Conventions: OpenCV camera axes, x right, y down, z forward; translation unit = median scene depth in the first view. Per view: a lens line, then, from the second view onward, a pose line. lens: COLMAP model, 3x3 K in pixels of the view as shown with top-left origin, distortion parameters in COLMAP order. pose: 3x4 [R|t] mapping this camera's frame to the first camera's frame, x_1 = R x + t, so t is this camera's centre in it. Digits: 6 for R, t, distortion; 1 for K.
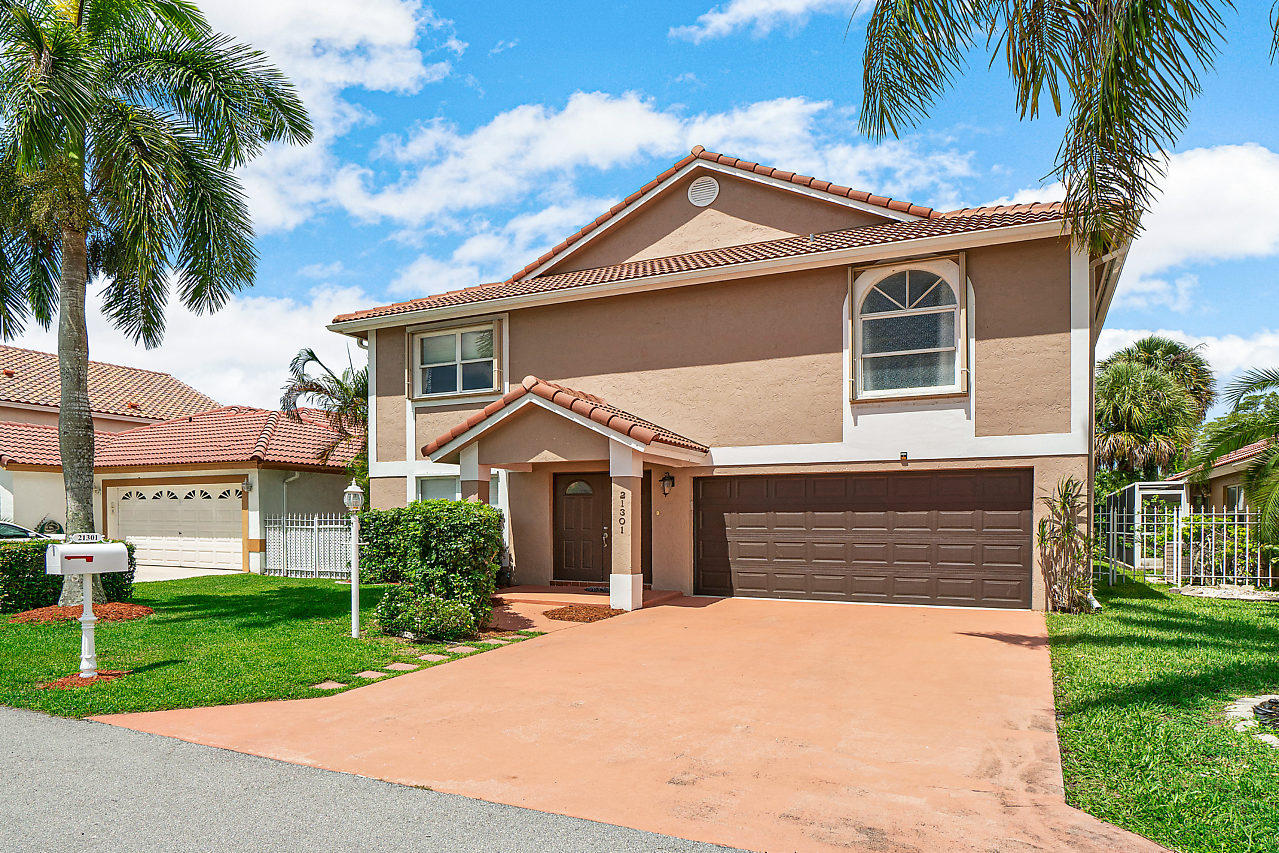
lens RADIAL K [[560.9, 0, 639.4], [0, 560.9, 520.0], [0, 0, 1]] dist [-0.001522, -0.000302]
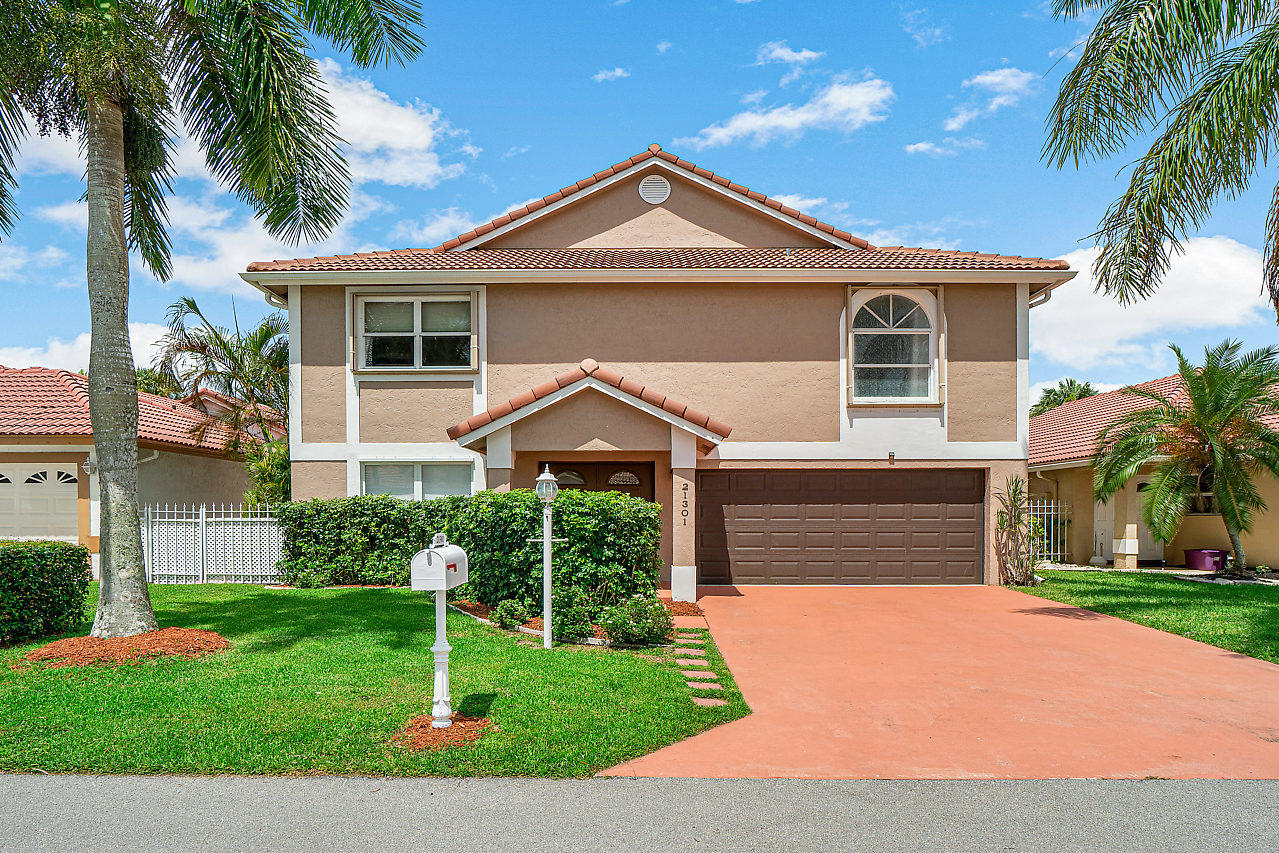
lens RADIAL K [[549.0, 0, 639.5], [0, 549.0, 515.7], [0, 0, 1]] dist [-0.001116, 0.000252]
pose [[0.950921, -0.002780, 0.309421, -0.336095], [0.000138, 0.999963, 0.008560, -0.001296], [-0.309433, -0.008097, 0.950887, 0.080907]]
